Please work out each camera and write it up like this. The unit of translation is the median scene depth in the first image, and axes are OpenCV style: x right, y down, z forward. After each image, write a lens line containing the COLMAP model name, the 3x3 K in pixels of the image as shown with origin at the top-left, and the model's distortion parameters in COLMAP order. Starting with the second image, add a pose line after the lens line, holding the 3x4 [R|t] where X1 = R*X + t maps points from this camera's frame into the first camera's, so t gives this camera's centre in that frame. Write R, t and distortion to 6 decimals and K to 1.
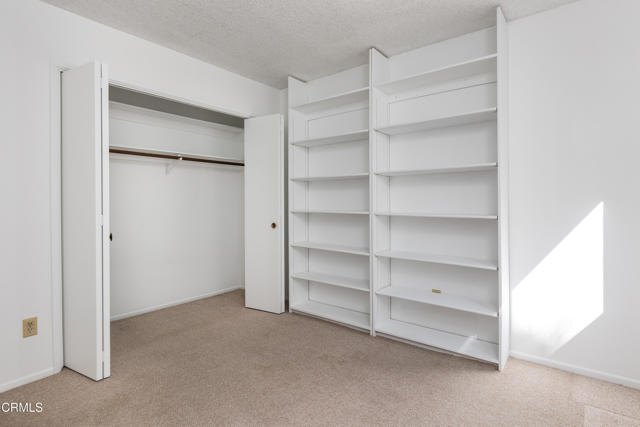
lens RADIAL K [[323.6, 0, 320.0], [0, 323.6, 213.5], [0, 0, 1]] dist [-0.000199, -0.000287]
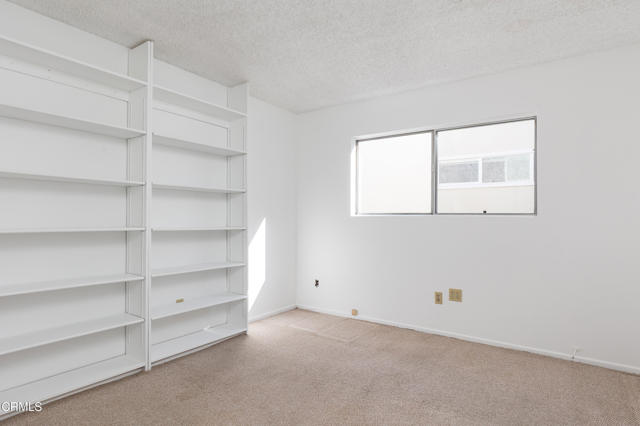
lens RADIAL K [[375.7, 0, 320.0], [0, 375.7, 213.0], [0, 0, 1]] dist [0.003678, 0.001700]
pose [[-0.070059, 0.011474, 0.997477, -0.945410], [0.016092, 0.999817, -0.010370, -0.026781], [-0.997413, 0.015325, -0.070231, 0.653574]]
